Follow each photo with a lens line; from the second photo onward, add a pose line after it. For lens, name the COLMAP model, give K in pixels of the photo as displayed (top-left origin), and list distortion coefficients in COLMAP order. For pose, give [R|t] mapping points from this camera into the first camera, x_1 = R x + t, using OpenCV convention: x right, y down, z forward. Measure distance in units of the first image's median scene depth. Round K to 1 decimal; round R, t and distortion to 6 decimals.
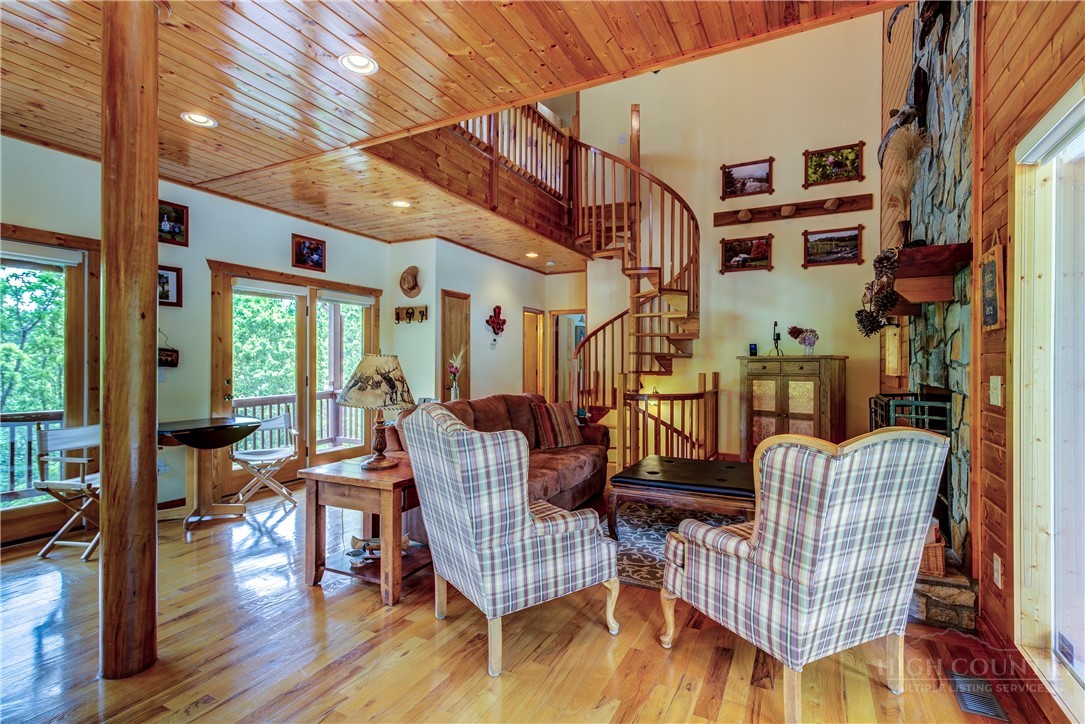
lens RADIAL K [[522.4, 0, 560.4], [0, 522.4, 369.0], [0, 0, 1]] dist [0.004675, 0.002505]
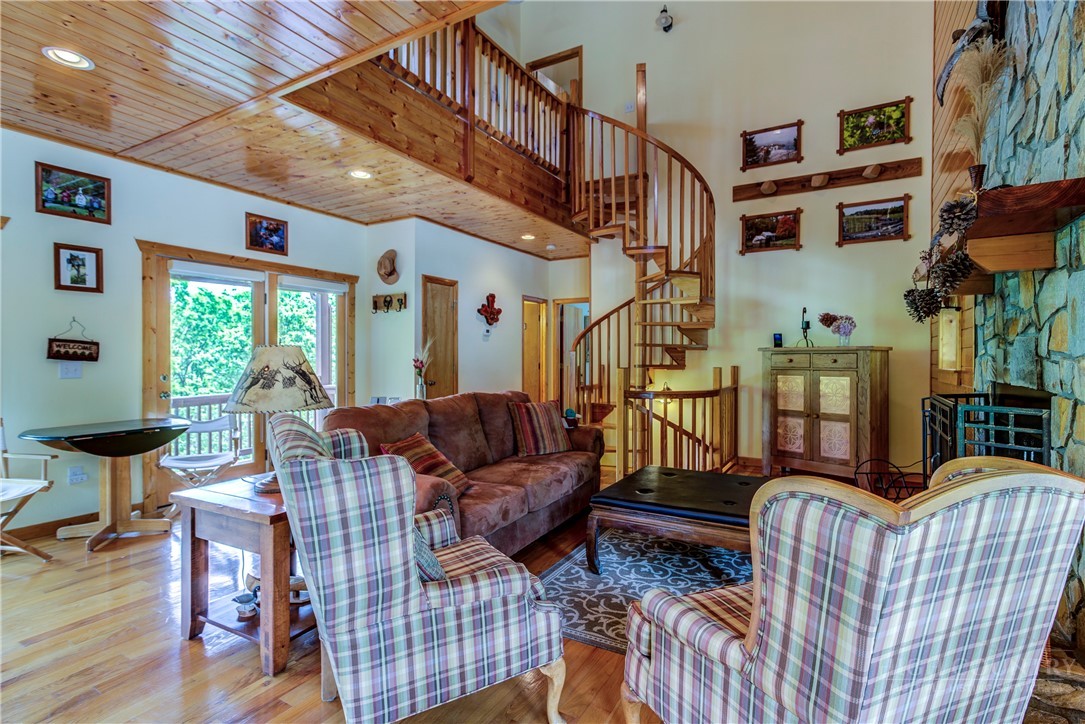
lens RADIAL K [[522.4, 0, 547.4], [0, 522.4, 364.7], [0, 0, 1]] dist [0.004675, 0.002505]
pose [[0.997396, -0.000970, -0.072108, 0.069966], [0.001341, 0.999986, 0.005093, -0.001389], [0.072102, -0.005176, 0.997384, 0.147041]]
